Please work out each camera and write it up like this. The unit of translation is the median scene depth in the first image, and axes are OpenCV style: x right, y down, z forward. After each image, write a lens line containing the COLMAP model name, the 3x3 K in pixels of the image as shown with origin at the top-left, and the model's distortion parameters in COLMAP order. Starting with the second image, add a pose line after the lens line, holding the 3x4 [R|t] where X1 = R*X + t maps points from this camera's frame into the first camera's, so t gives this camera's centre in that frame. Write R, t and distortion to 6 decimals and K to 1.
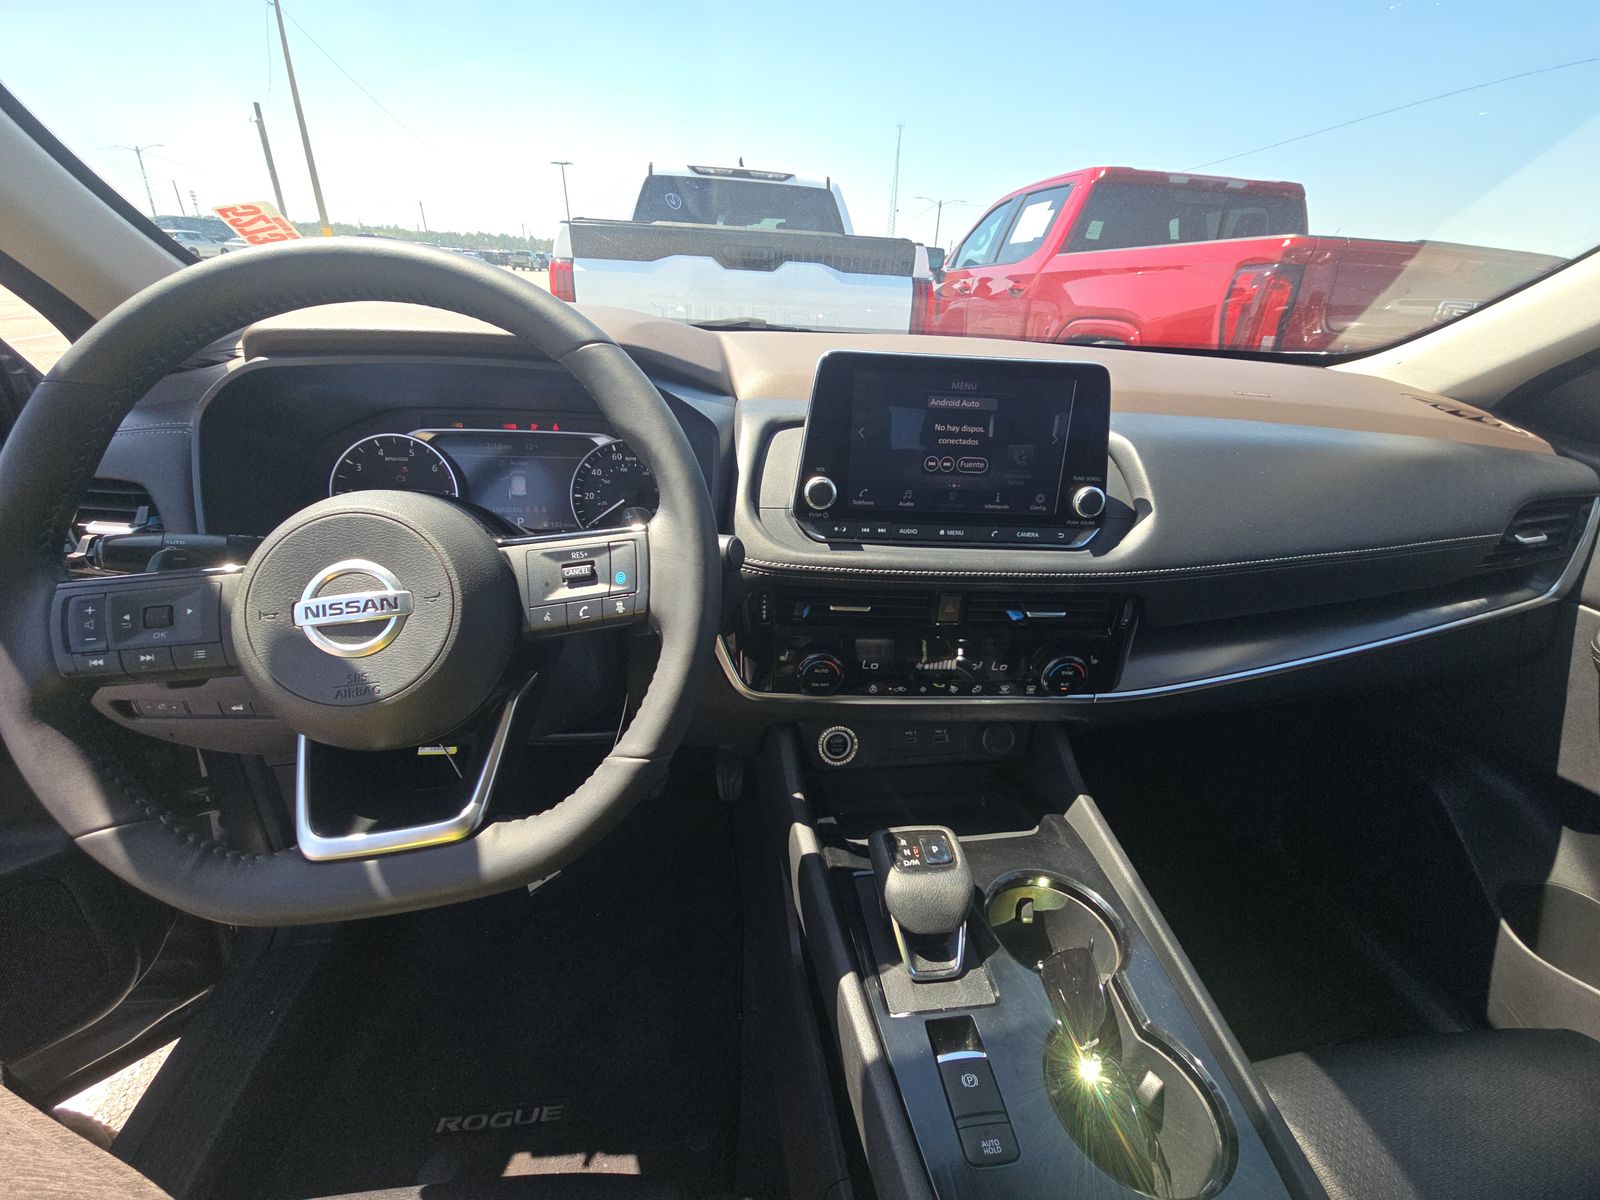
lens RADIAL K [[637.4, 0, 814.7], [0, 637.4, 610.1], [0, 0, 1]] dist [-0.003916, -0.001972]
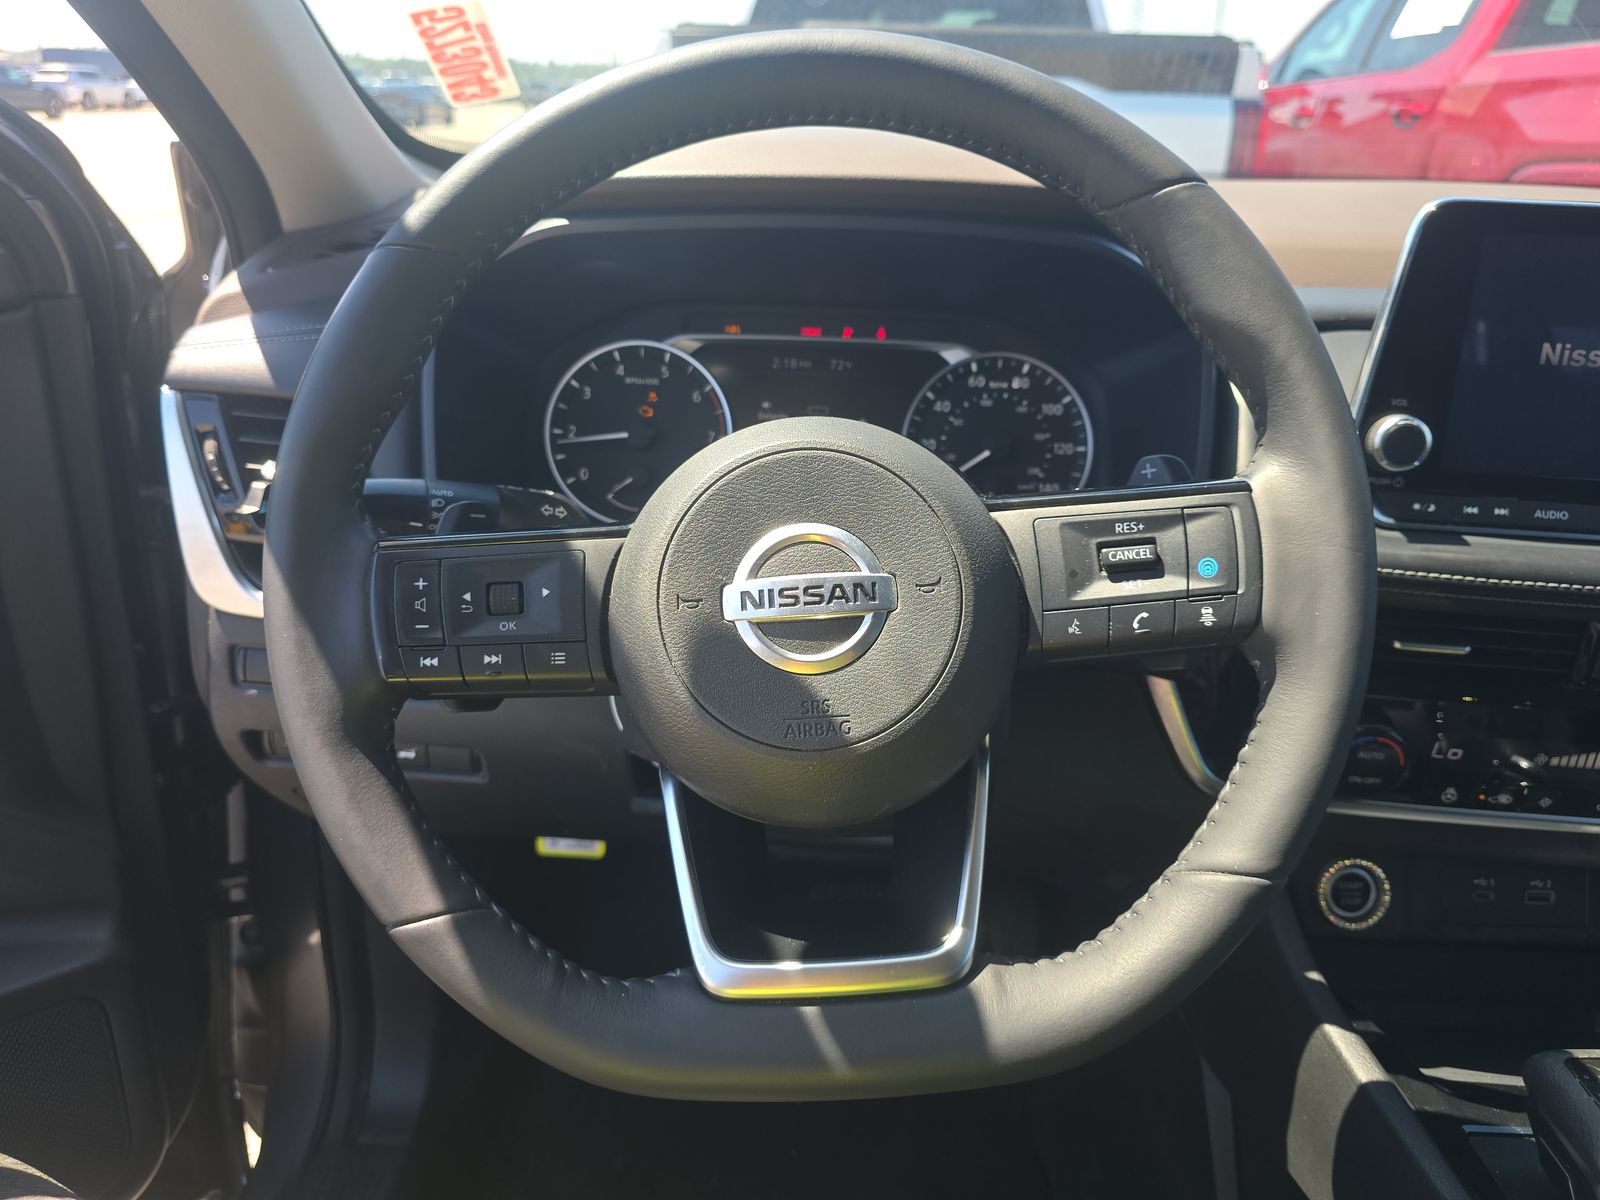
lens RADIAL K [[1082.2, 0, 804.8], [0, 1082.2, 594.1], [0, 0, 1]] dist [0.006450, -0.012747]
pose [[0.985806, 0.040961, -0.162816, -0.505340], [-0.051046, 0.996996, -0.058246, 0.051992], [0.159941, 0.065731, 0.984936, -0.056340]]
